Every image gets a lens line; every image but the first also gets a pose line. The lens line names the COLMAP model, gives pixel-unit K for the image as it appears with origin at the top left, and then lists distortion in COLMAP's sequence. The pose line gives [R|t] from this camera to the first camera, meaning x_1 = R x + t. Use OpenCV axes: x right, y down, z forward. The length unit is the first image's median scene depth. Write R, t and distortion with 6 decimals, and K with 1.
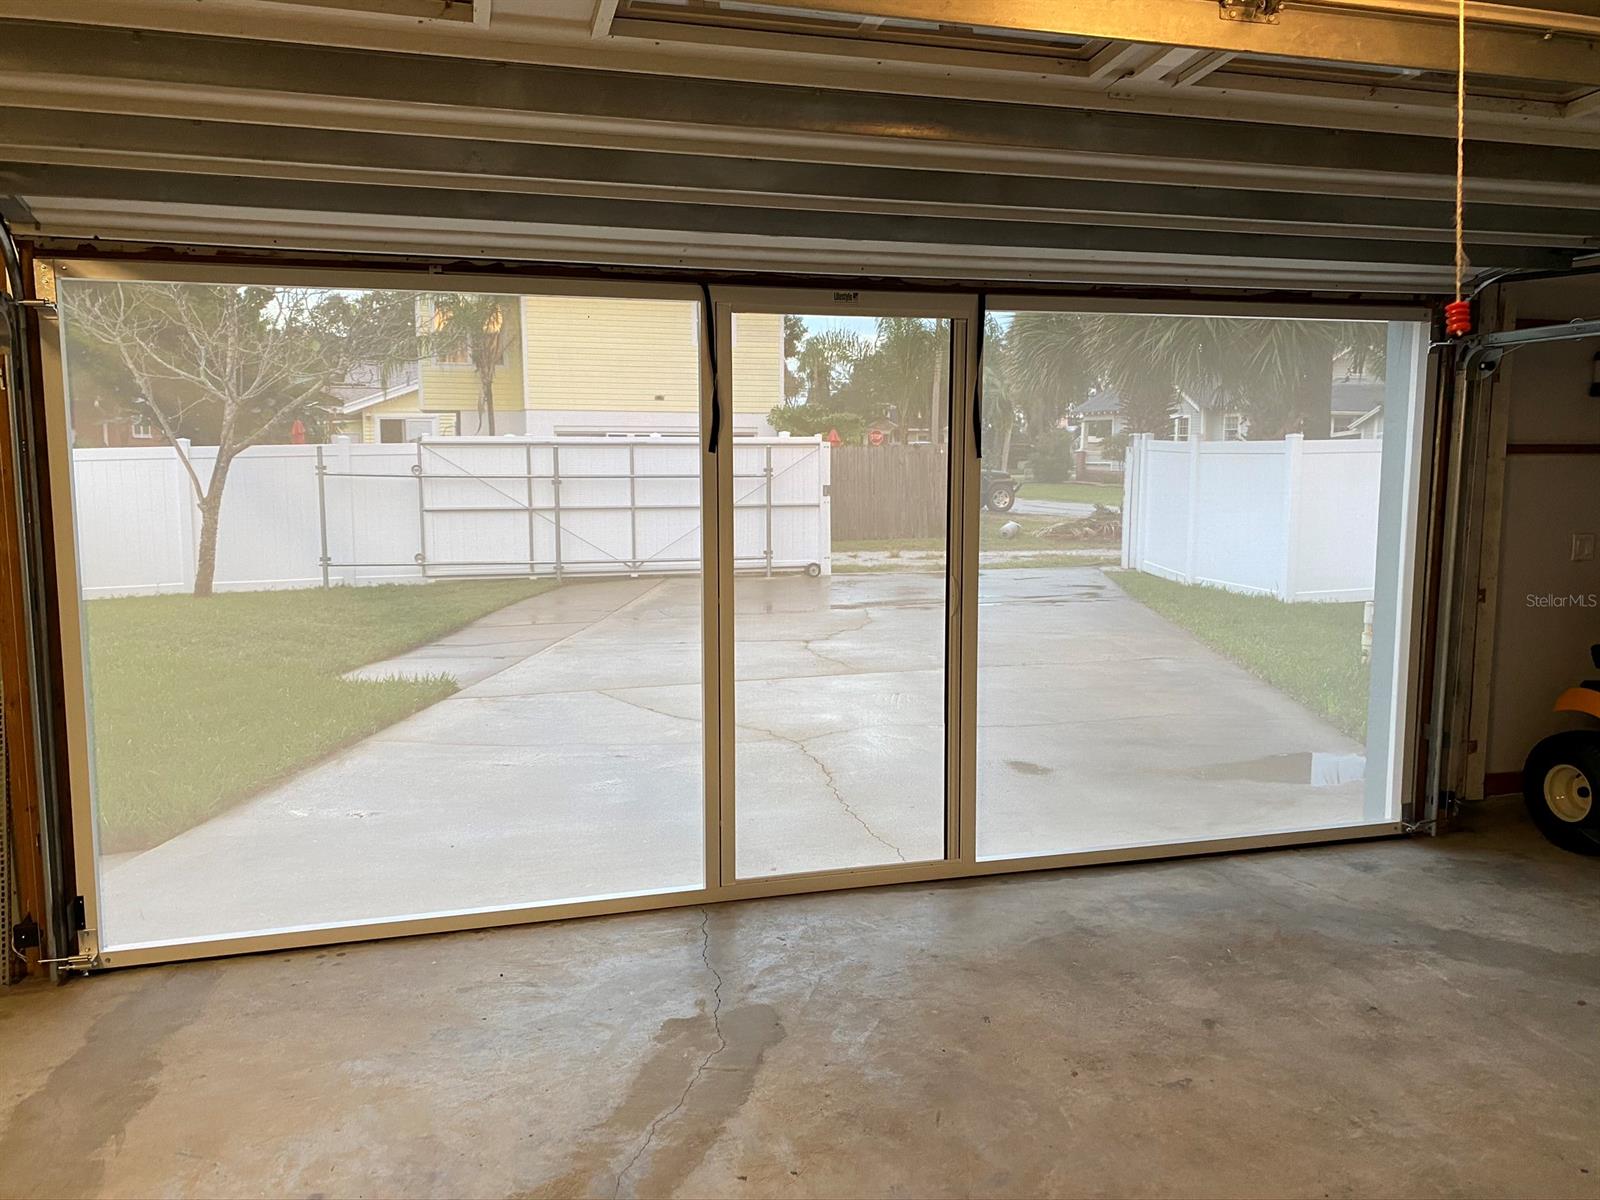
lens RADIAL K [[1231.8, 0, 772.5], [0, 1231.8, 583.9], [0, 0, 1]] dist [0.052435, -0.075216]
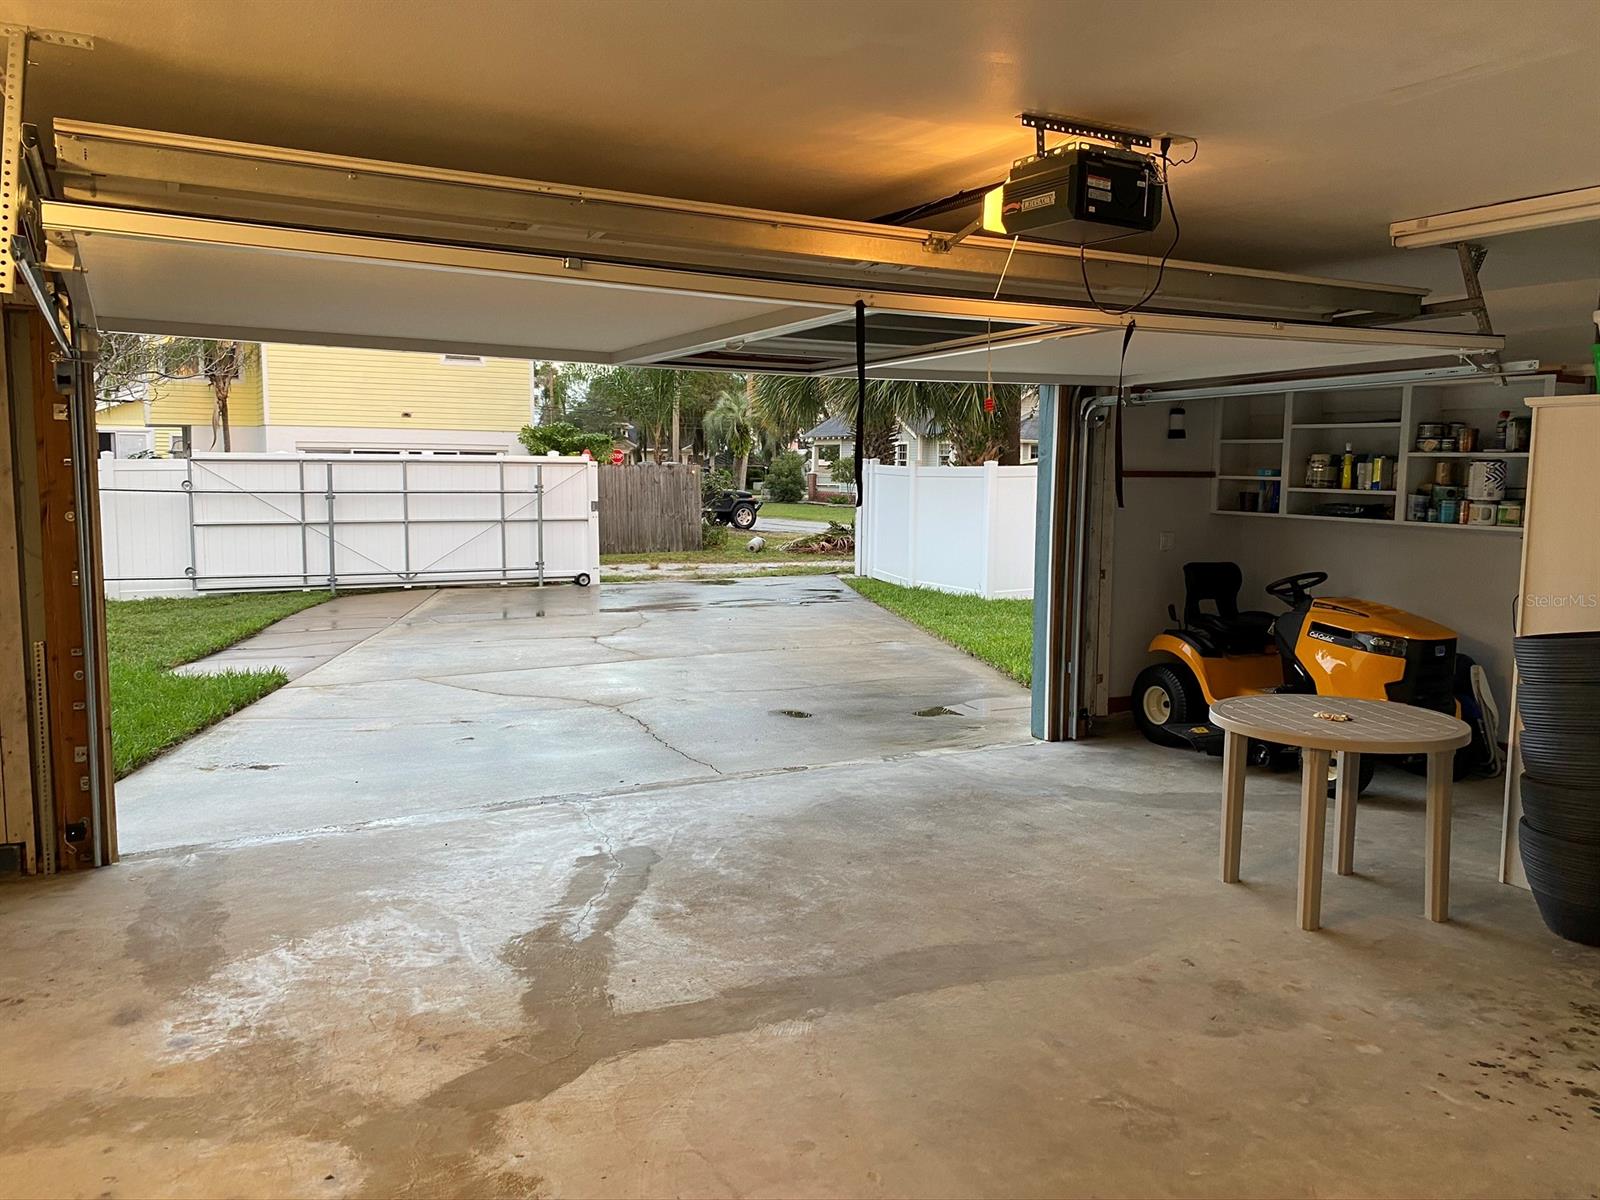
lens RADIAL K [[1231.8, 0, 812.5], [0, 1231.8, 594.7], [0, 0, 1]] dist [0.052435, -0.075216]
pose [[0.969914, -0.014515, 0.243015, -0.041301], [0.016451, 0.999847, -0.005941, 0.013748], [-0.242892, 0.009761, 0.970004, -0.119657]]
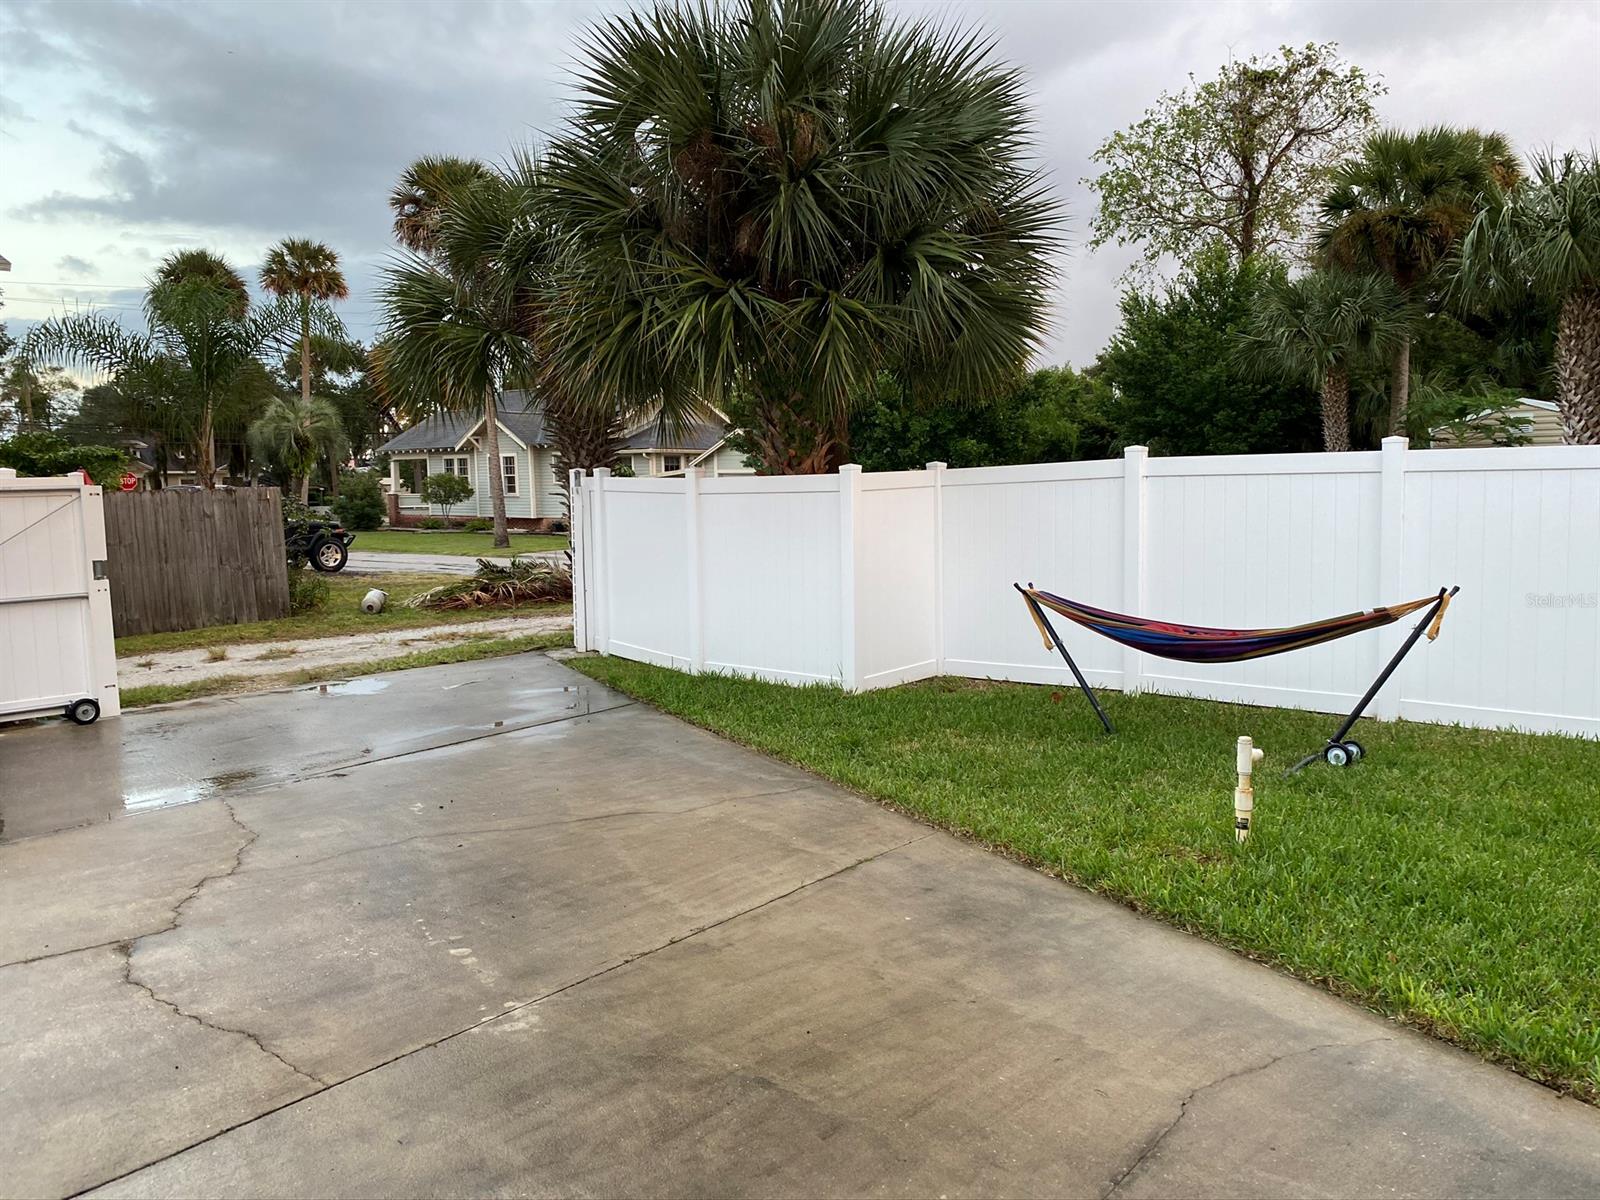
lens RADIAL K [[1231.8, 0, 832.4], [0, 1231.8, 592.0], [0, 0, 1]] dist [0.052435, -0.075216]
pose [[0.821921, -0.067180, 0.565626, -0.005078], [0.082357, 0.996602, -0.001307, -0.042309], [-0.563617, 0.047658, 0.824661, 0.379556]]
